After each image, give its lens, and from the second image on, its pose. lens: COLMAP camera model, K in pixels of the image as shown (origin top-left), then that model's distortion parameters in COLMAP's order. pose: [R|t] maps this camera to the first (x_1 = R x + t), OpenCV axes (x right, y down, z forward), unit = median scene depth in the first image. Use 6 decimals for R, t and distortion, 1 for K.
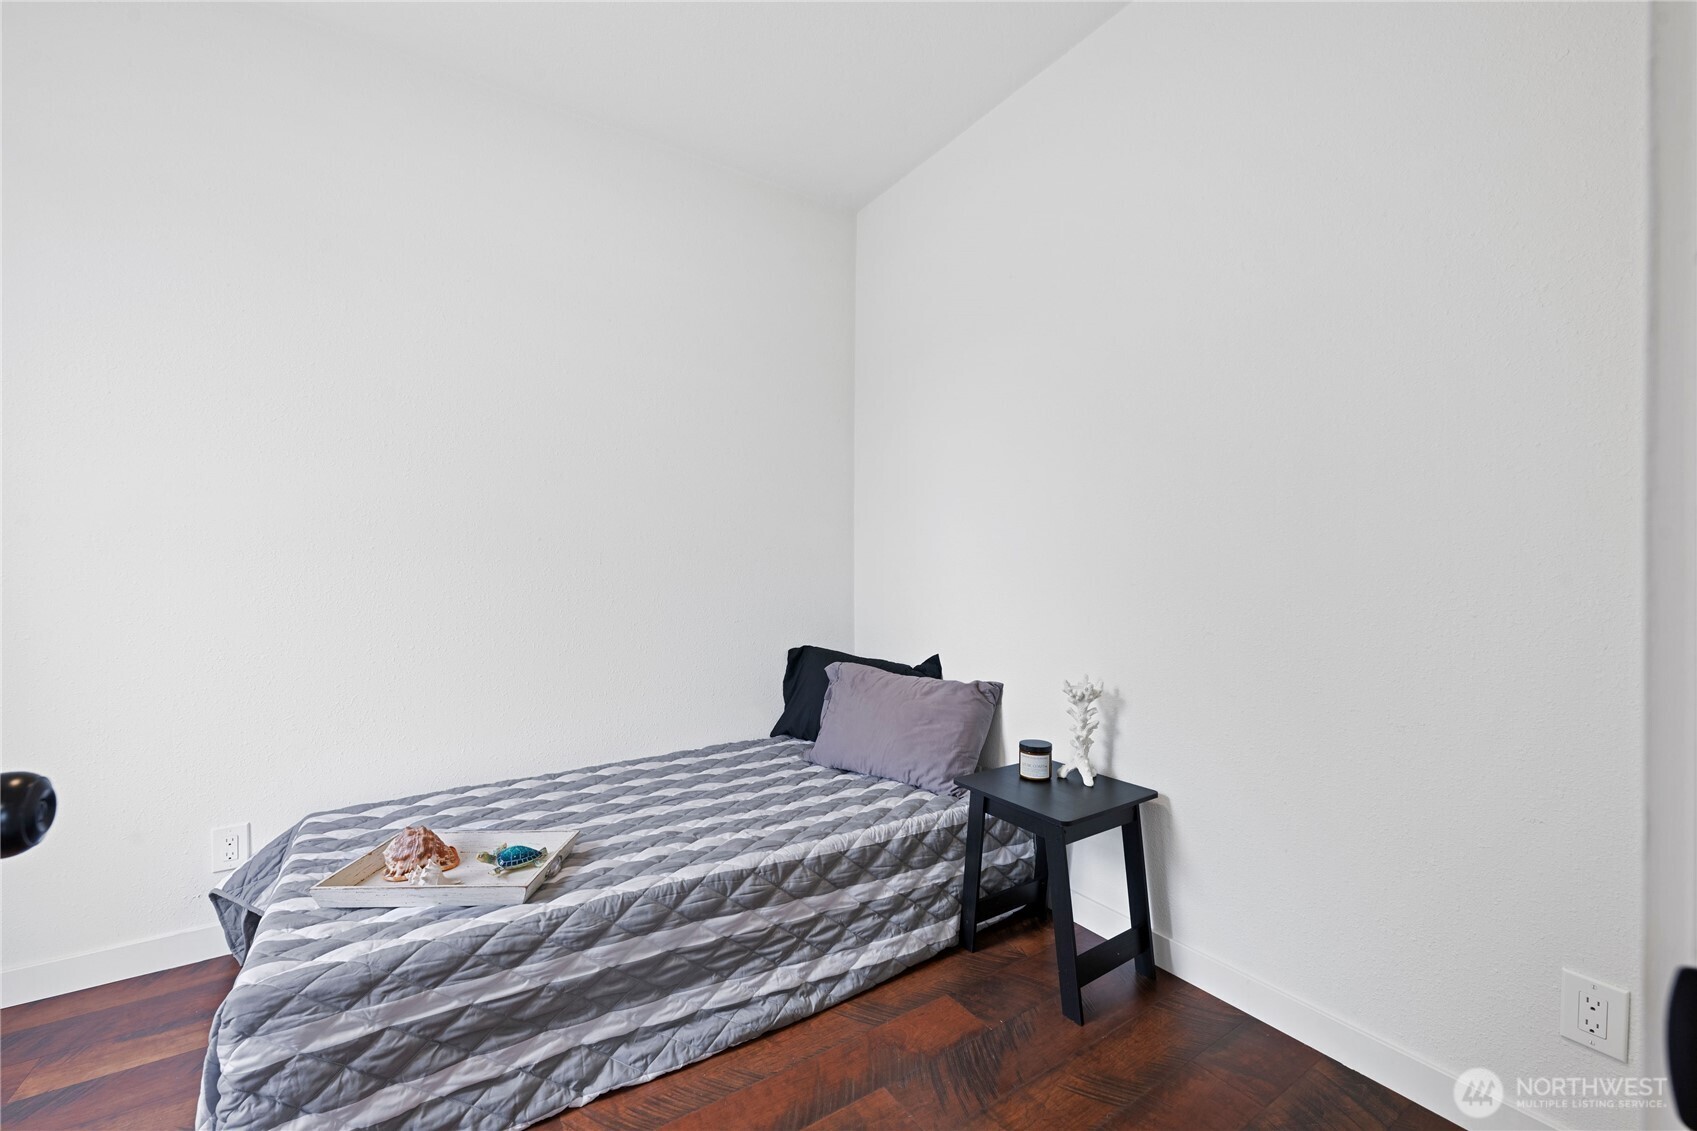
lens RADIAL K [[672.7, 0, 841.4], [0, 672.7, 569.0], [0, 0, 1]] dist [0.000259, -0.000011]
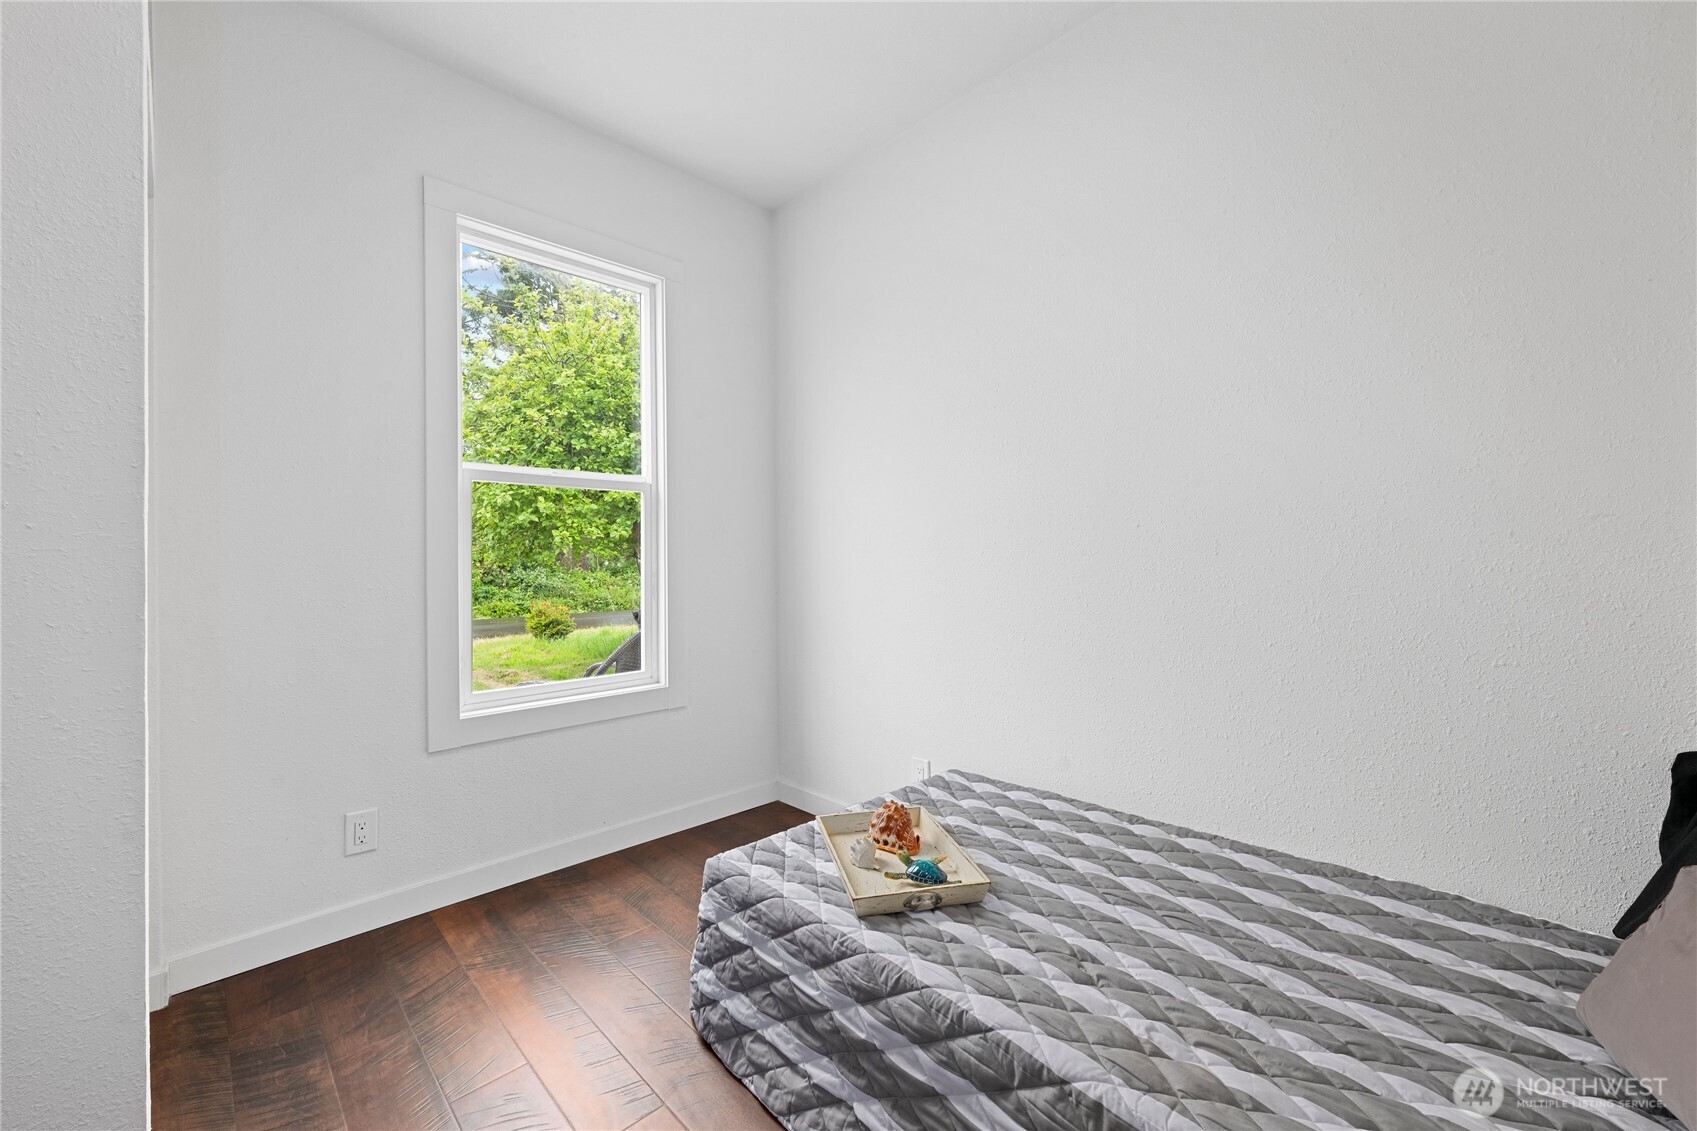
lens RADIAL K [[672.7, 0, 843.8], [0, 672.7, 562.3], [0, 0, 1]] dist [0.000259, -0.000011]
pose [[0.197678, 0.001470, -0.980266, 0.415885], [0.006124, 0.999978, 0.002734, -0.005943], [0.980248, -0.006543, 0.197665, 0.724919]]
